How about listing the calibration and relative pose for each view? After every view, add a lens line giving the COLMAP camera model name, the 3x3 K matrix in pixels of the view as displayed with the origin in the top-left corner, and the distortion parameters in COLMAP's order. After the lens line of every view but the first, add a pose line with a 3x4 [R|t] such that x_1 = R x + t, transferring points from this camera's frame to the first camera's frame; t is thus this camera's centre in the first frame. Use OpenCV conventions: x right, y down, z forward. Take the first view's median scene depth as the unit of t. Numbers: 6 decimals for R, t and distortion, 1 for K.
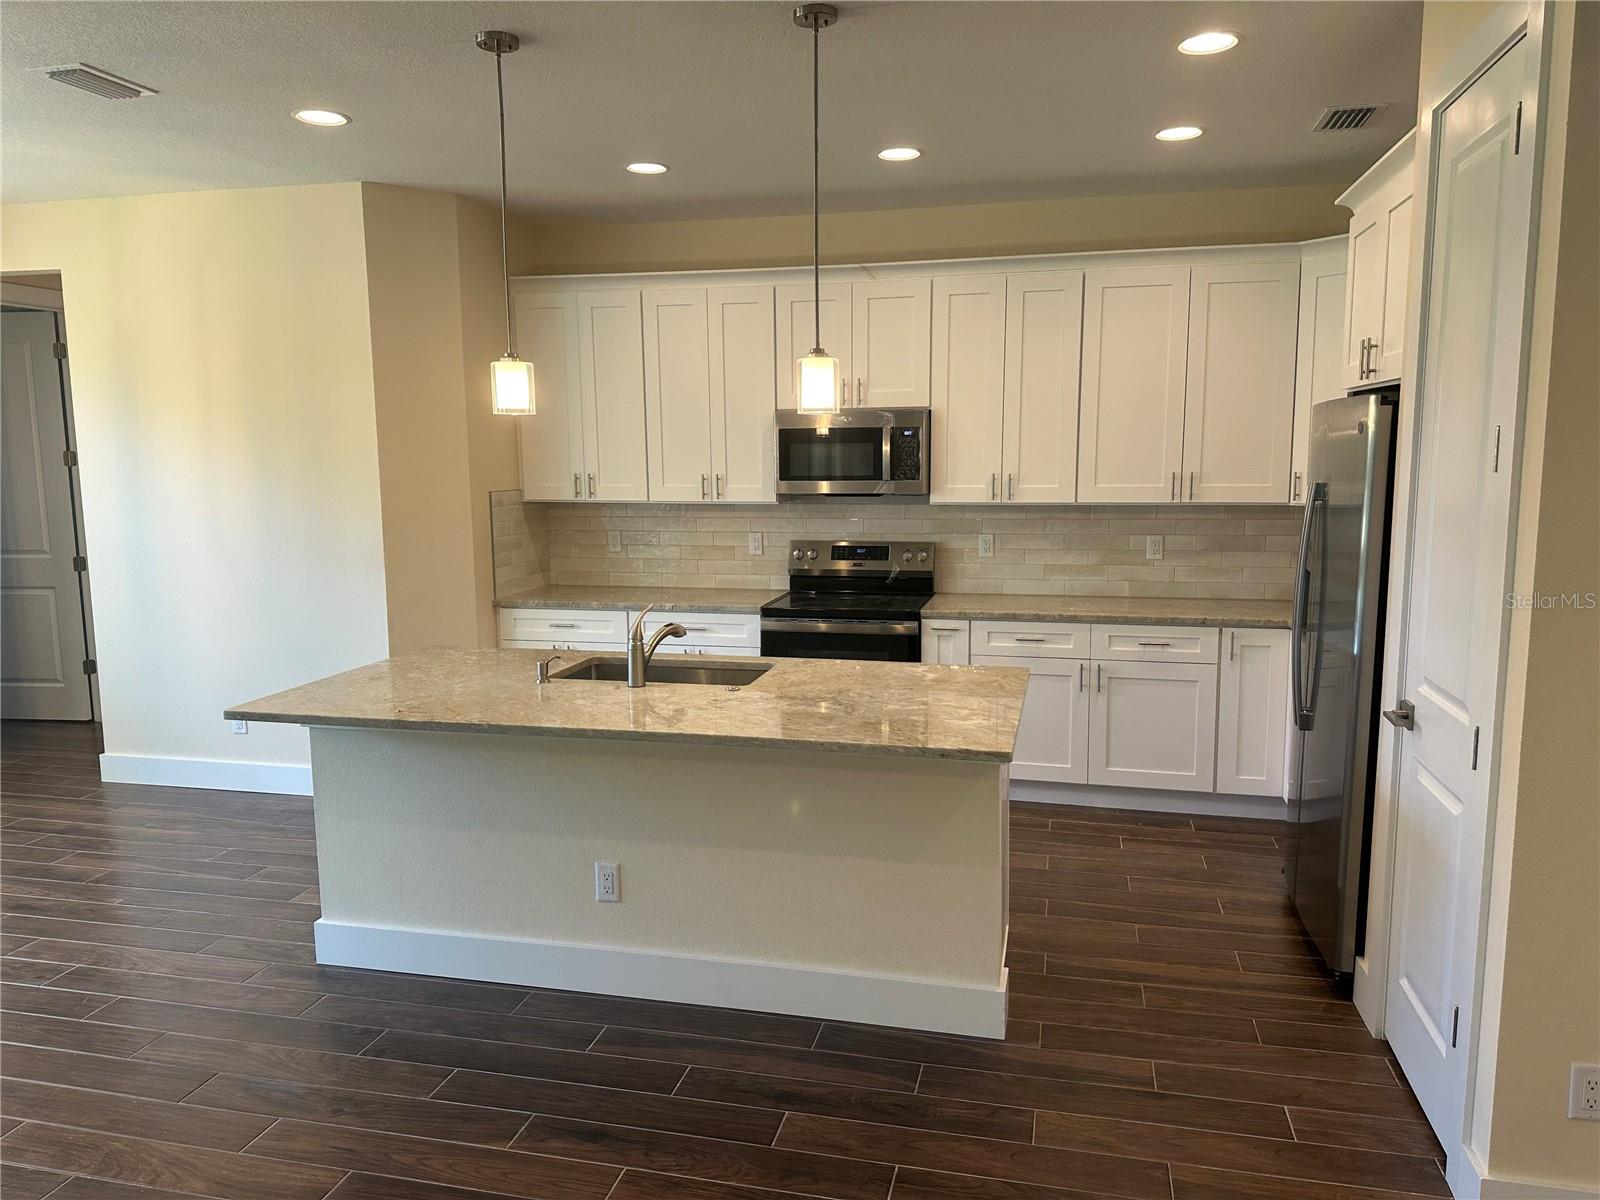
lens RADIAL K [[1110.9, 0, 805.8], [0, 1110.9, 596.1], [0, 0, 1]] dist [0.060690, -0.072827]
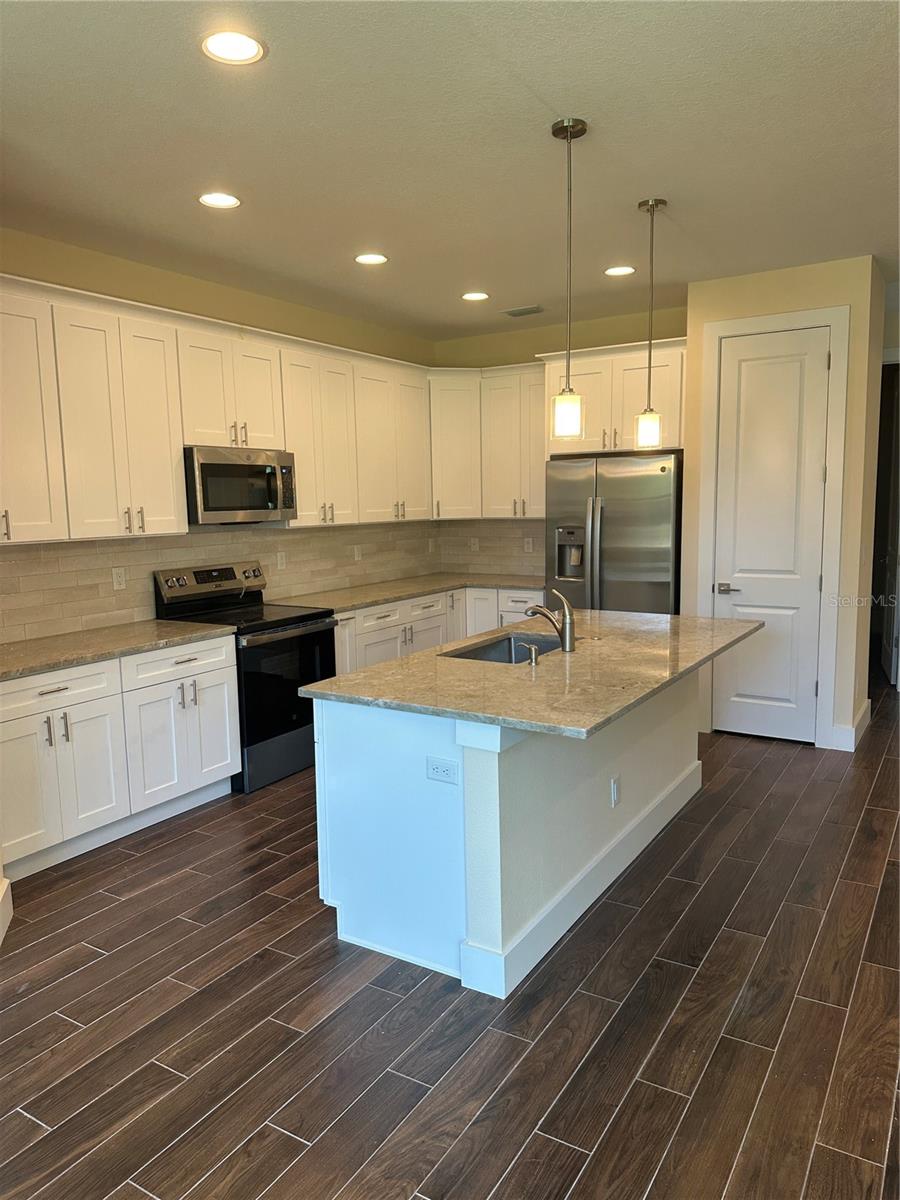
lens RADIAL K [[833.2, 0, 462.3], [0, 833.2, 604.4], [0, 0, 1]] dist [0.060690, -0.072827]
pose [[0.299133, -0.122494, 0.946317, -0.738384], [0.132789, 0.987420, 0.085840, -0.052608], [-0.944927, 0.099983, 0.311635, 0.518978]]
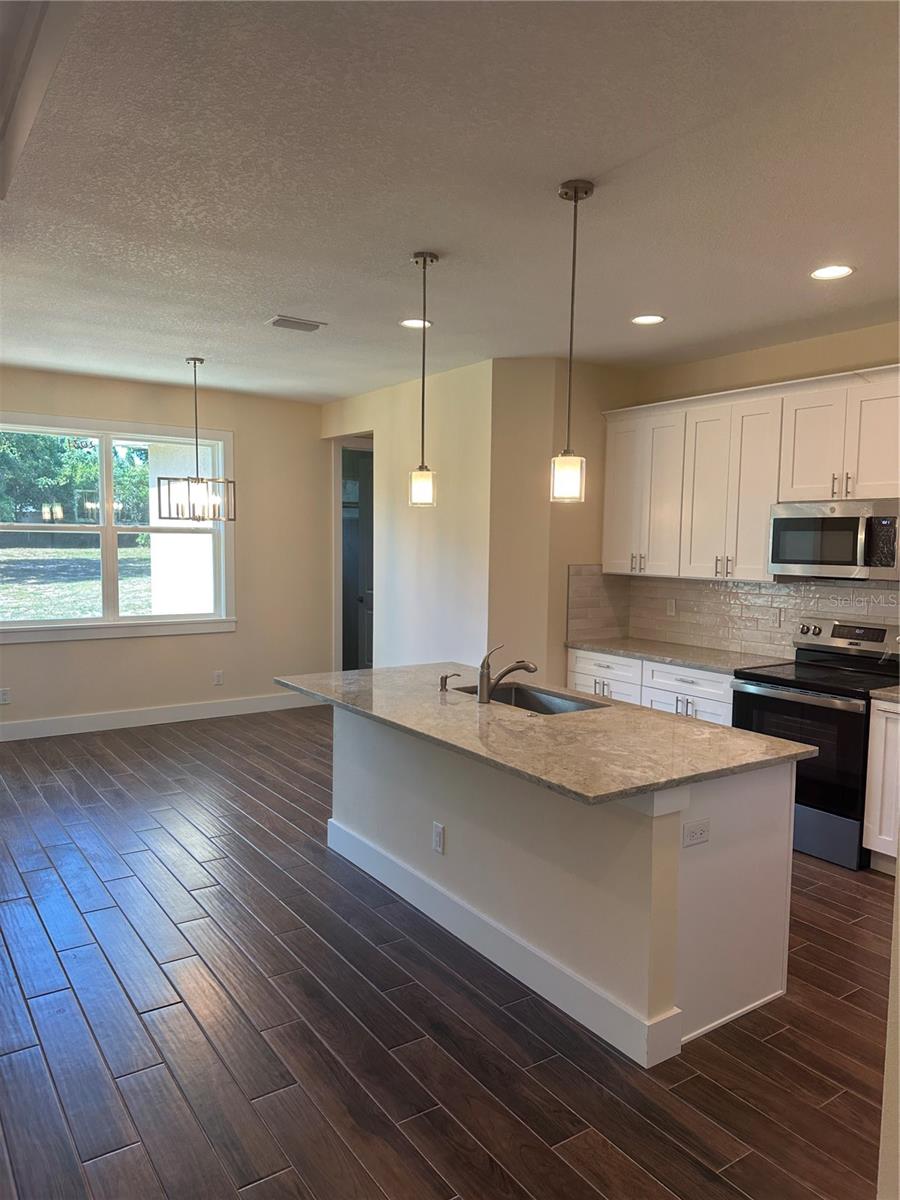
lens RADIAL K [[833.2, 0, 447.3], [0, 833.2, 606.4], [0, 0, 1]] dist [0.060690, -0.072827]
pose [[0.735713, 0.071223, -0.673539, 0.321948], [-0.107812, 0.994091, -0.012645, -0.011974], [0.668658, 0.081919, 0.739044, 0.132562]]
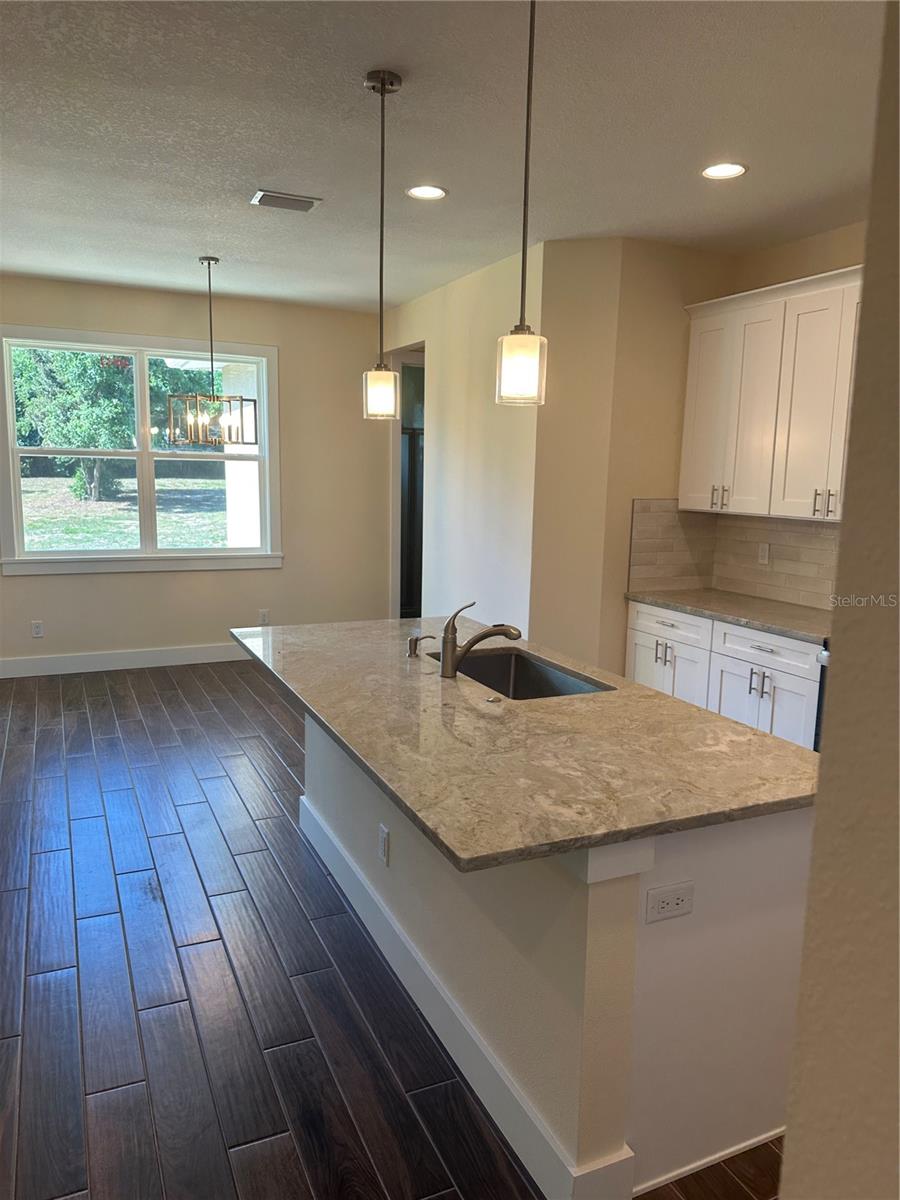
lens RADIAL K [[833.2, 0, 442.2], [0, 833.2, 601.8], [0, 0, 1]] dist [0.060690, -0.072827]
pose [[0.606553, 0.142382, -0.782190, 0.293234], [-0.128542, 0.988452, 0.080249, -0.033228], [0.784583, 0.051869, 0.617851, 0.327661]]
